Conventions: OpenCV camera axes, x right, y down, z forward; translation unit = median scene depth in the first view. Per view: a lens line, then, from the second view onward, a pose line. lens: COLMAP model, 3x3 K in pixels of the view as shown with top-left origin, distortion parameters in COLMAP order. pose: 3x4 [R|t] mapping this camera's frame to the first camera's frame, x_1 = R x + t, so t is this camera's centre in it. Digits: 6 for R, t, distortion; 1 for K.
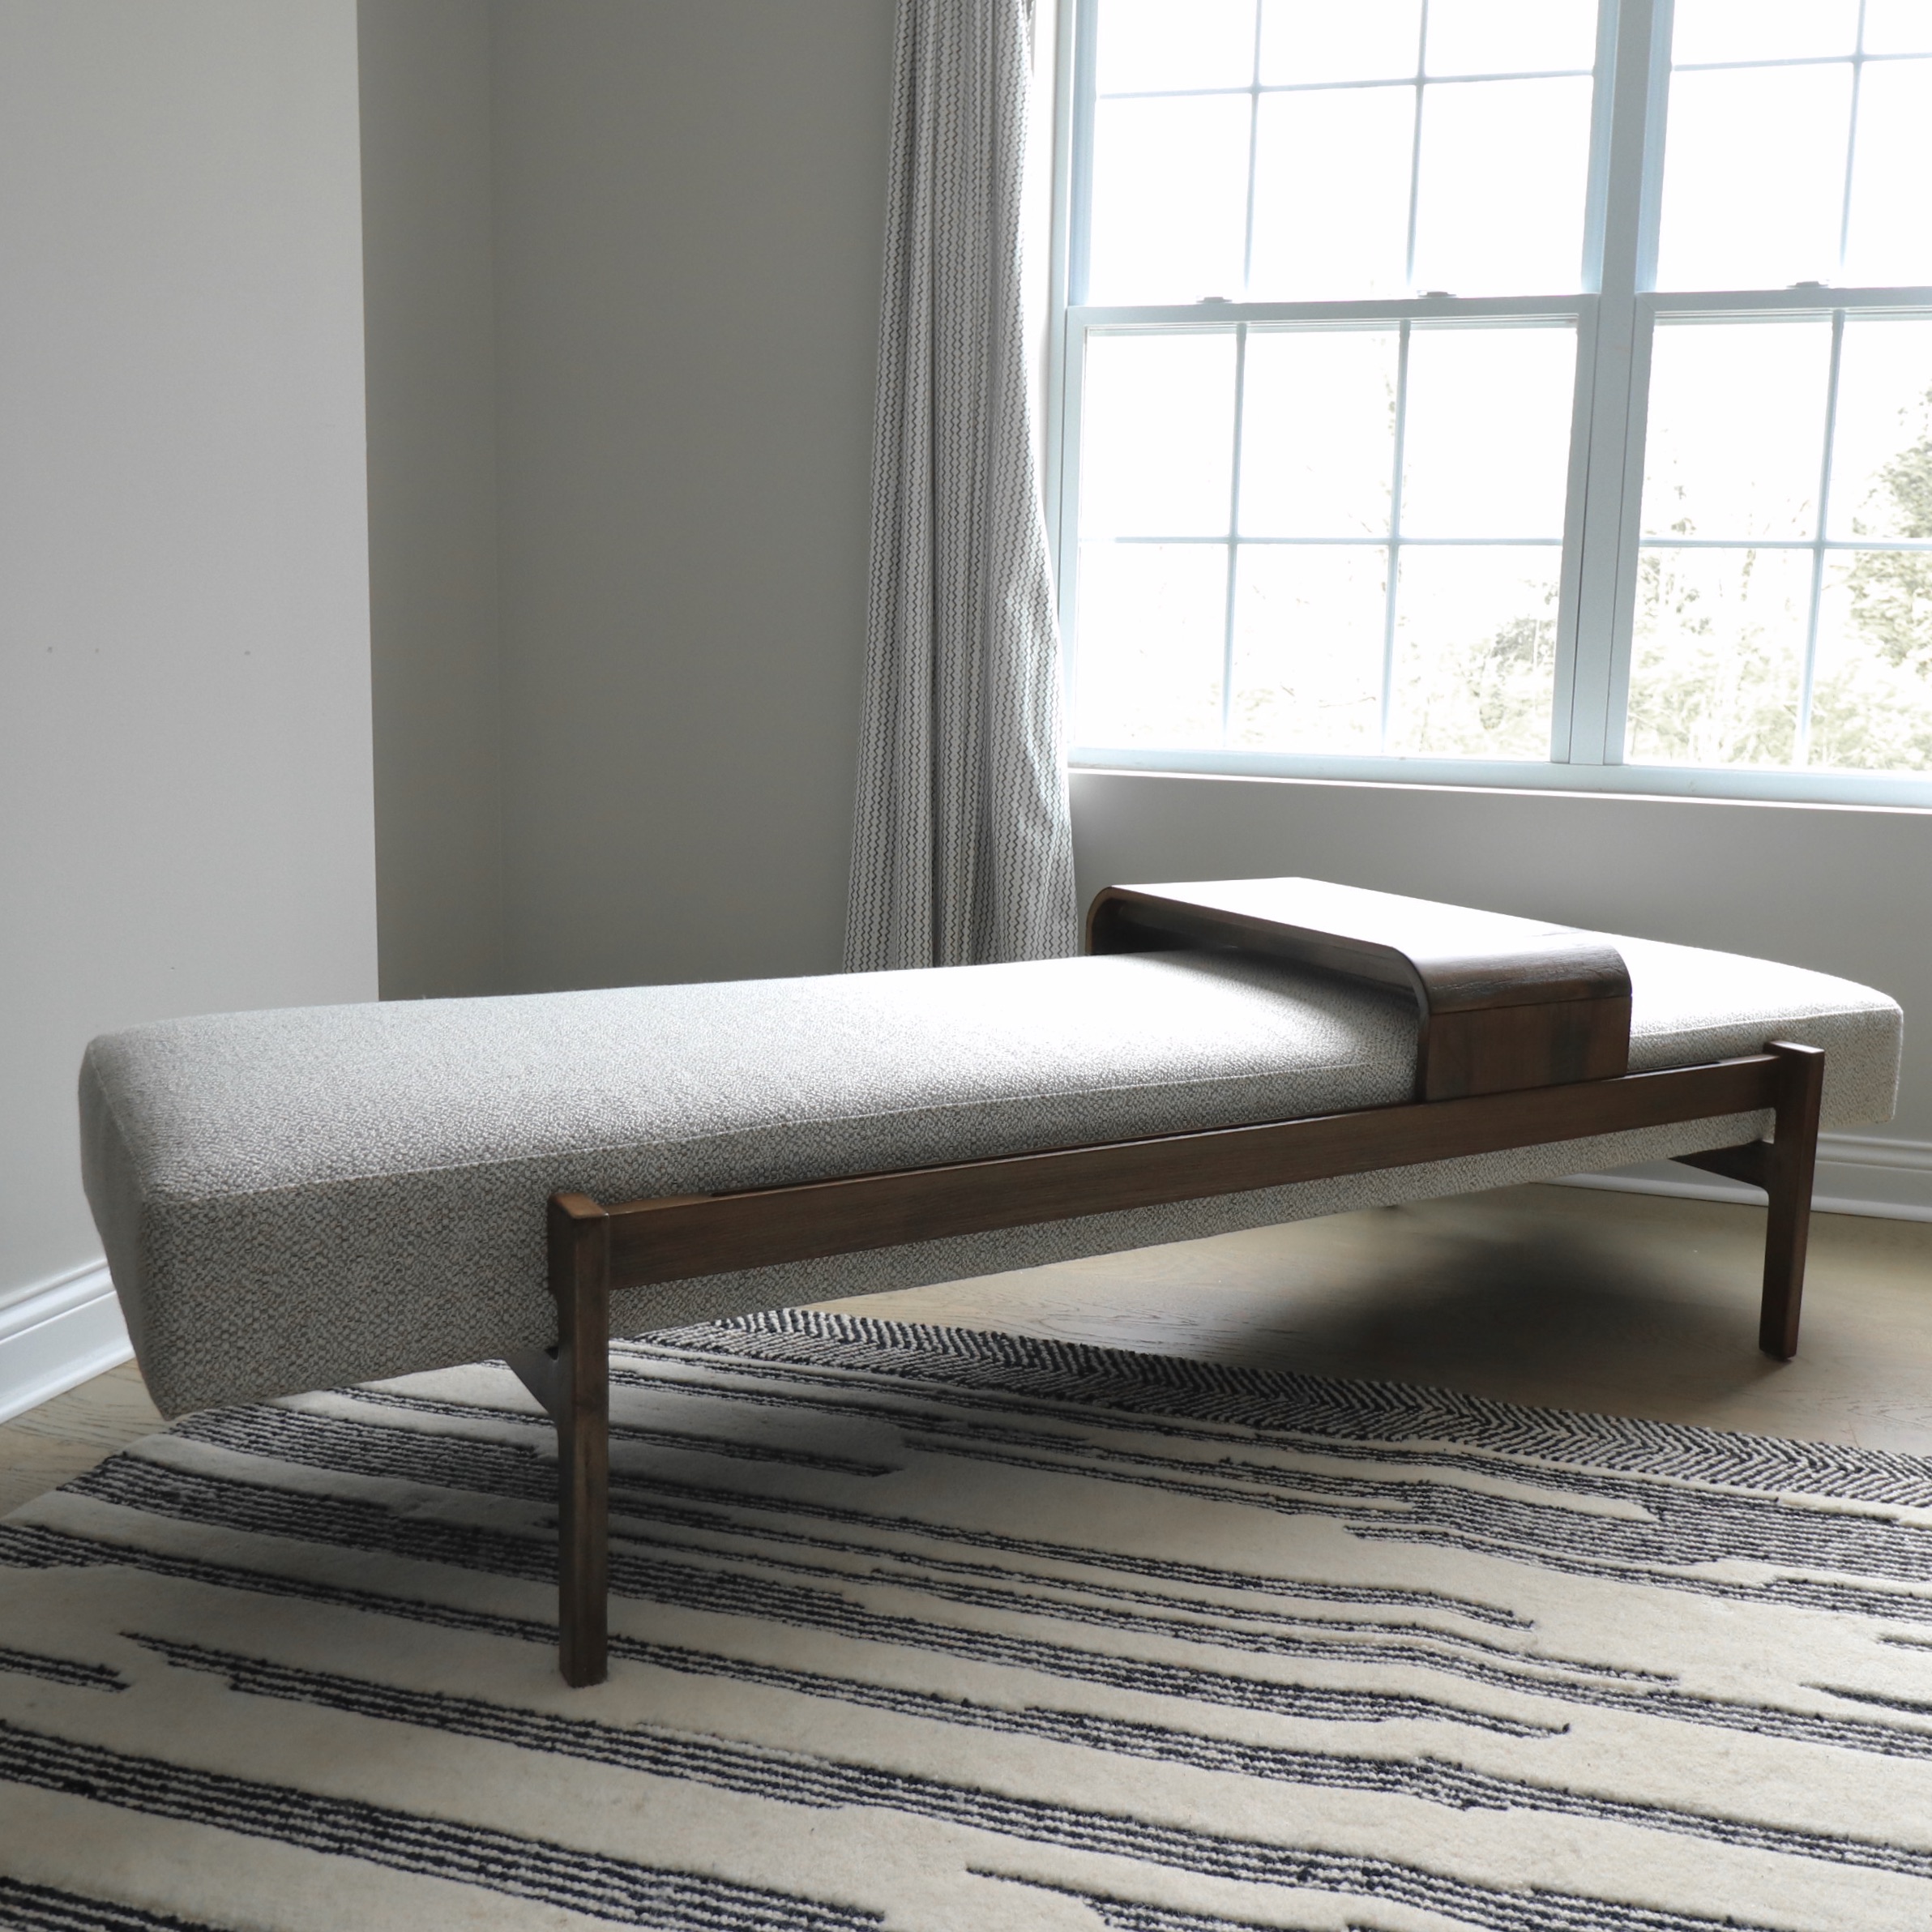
lens RADIAL K [[1670.8, 0, 962.3], [0, 1670.8, 959.4], [0, 0, 1]] dist [0.004803, -0.013989]
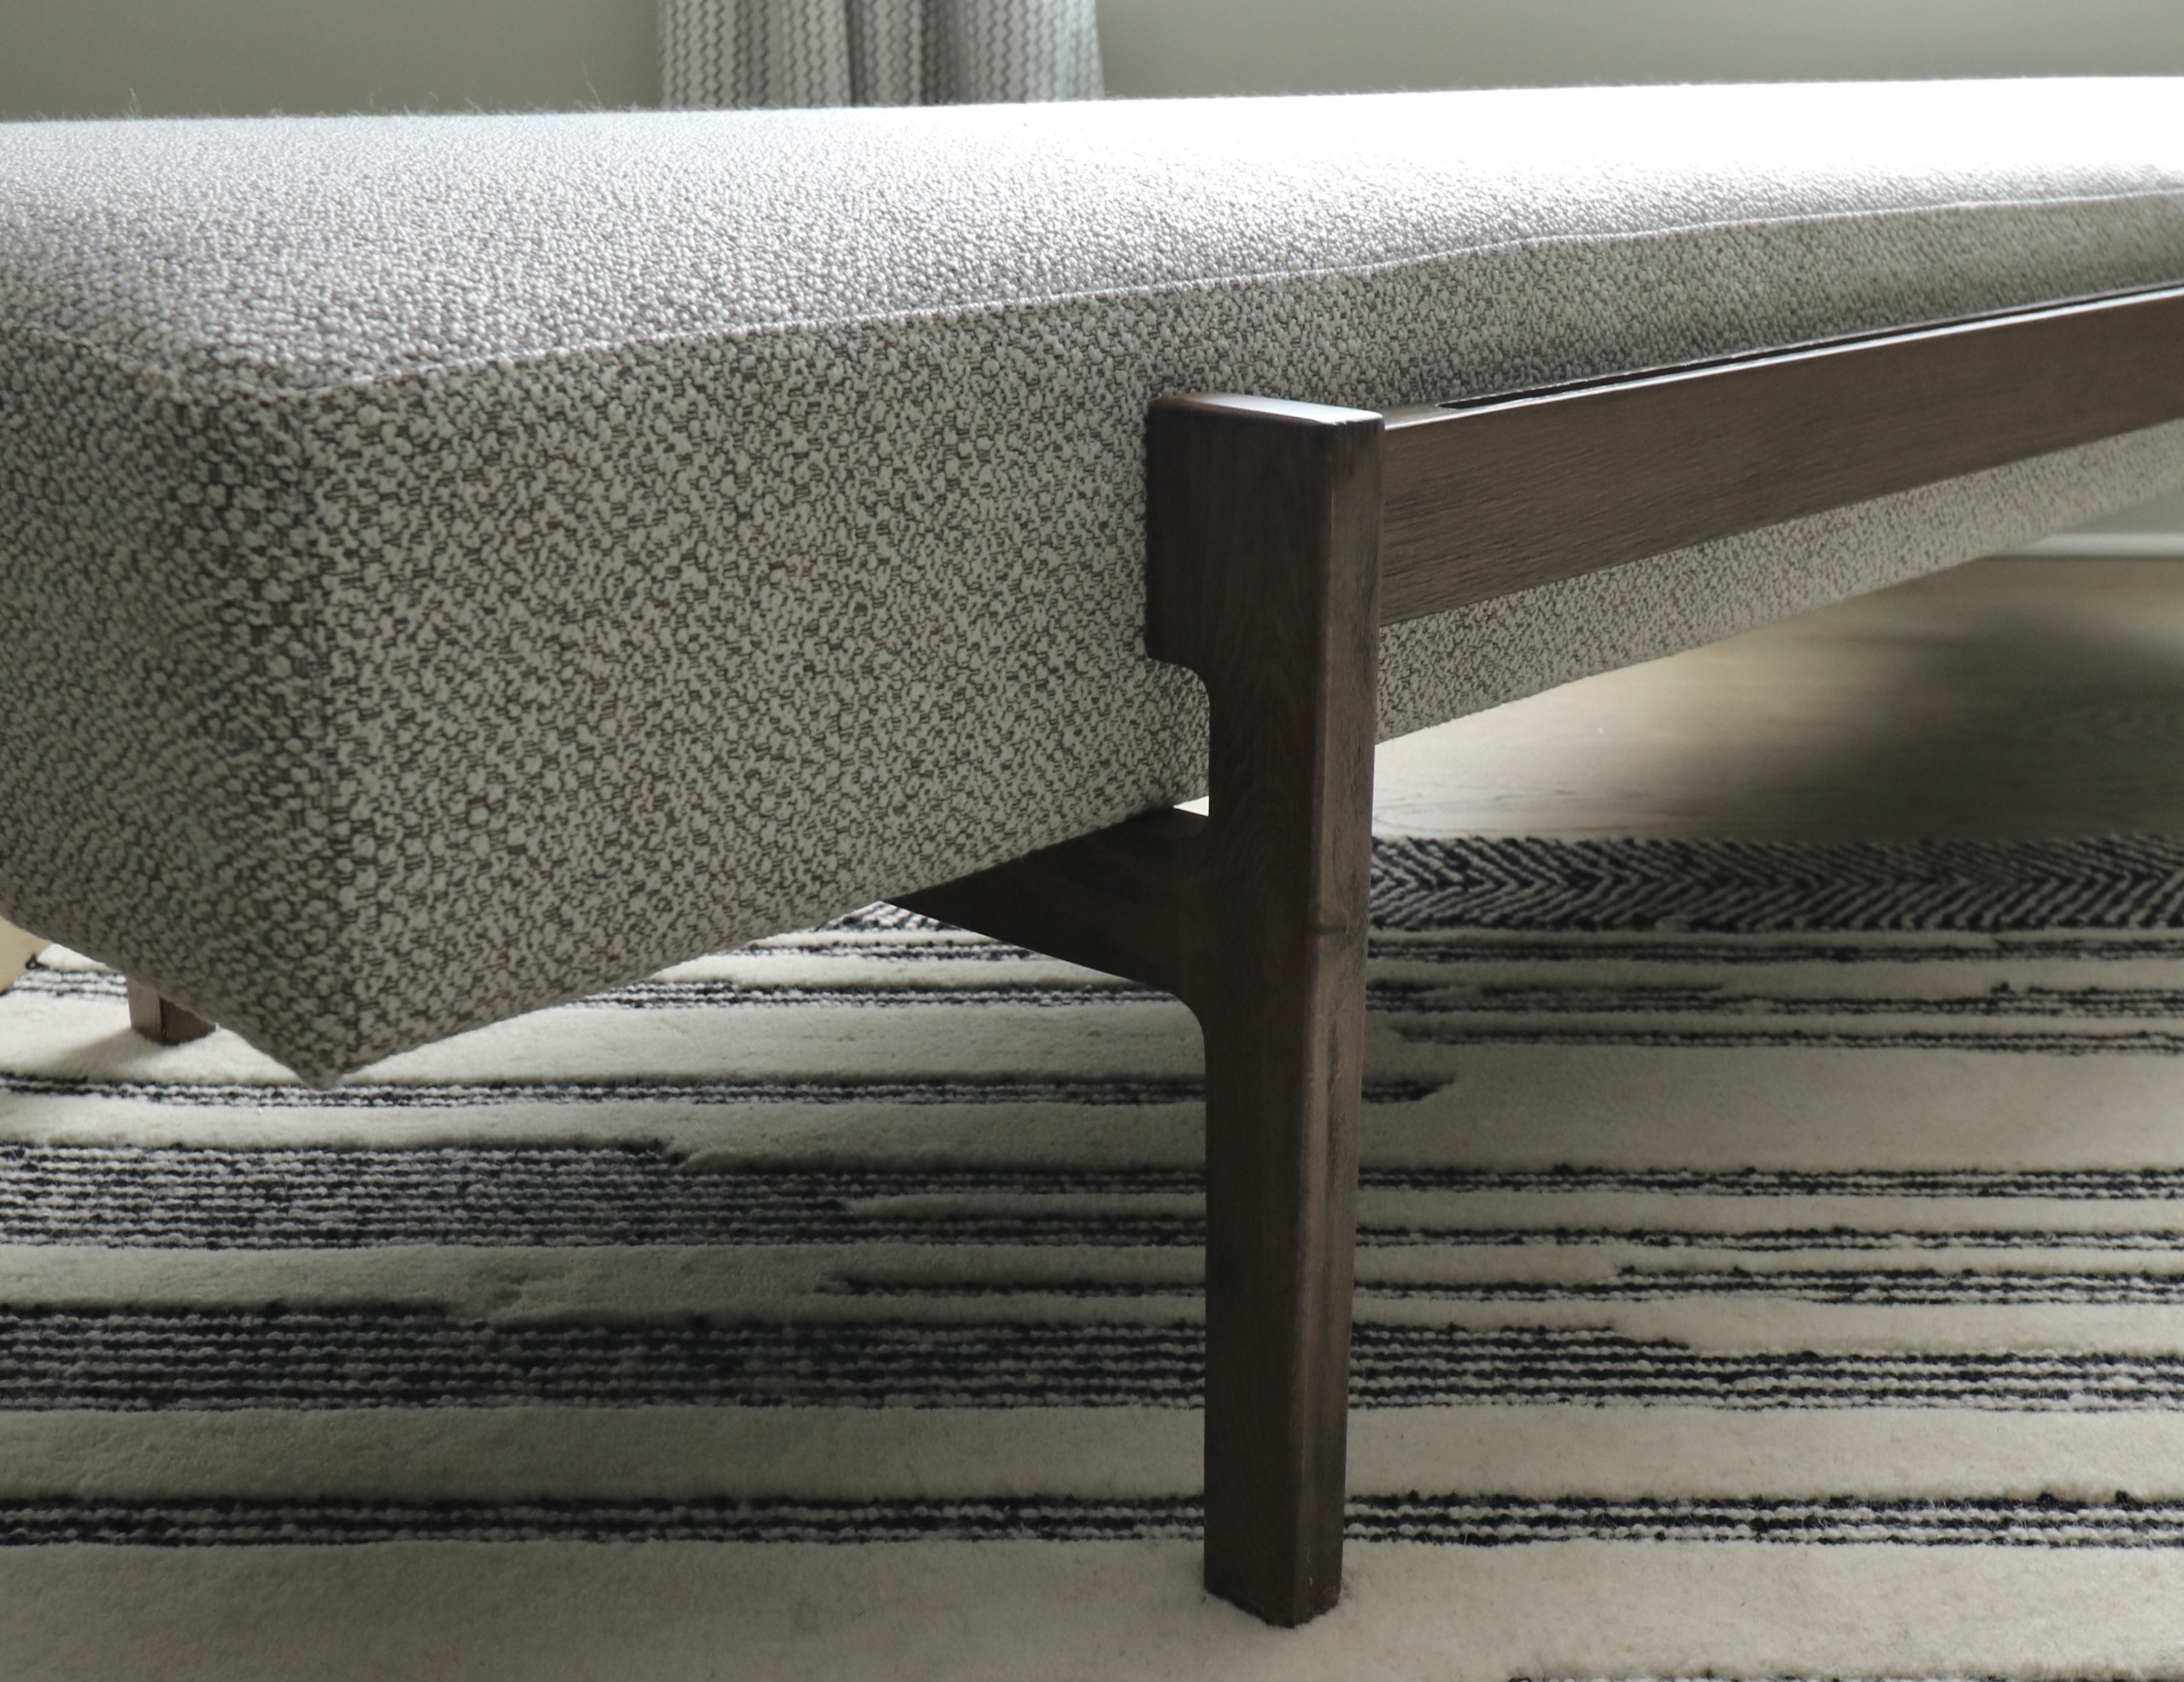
lens RADIAL K [[2541.6, 0, 1095.2], [0, 2541.6, 845.1], [0, 0, 1]] dist [-0.002862, 0.000000]
pose [[0.966537, -0.106966, 0.233160, -0.382425], [0.066156, 0.982108, 0.176314, 0.132041], [-0.247848, -0.154989, 0.956321, 0.432547]]
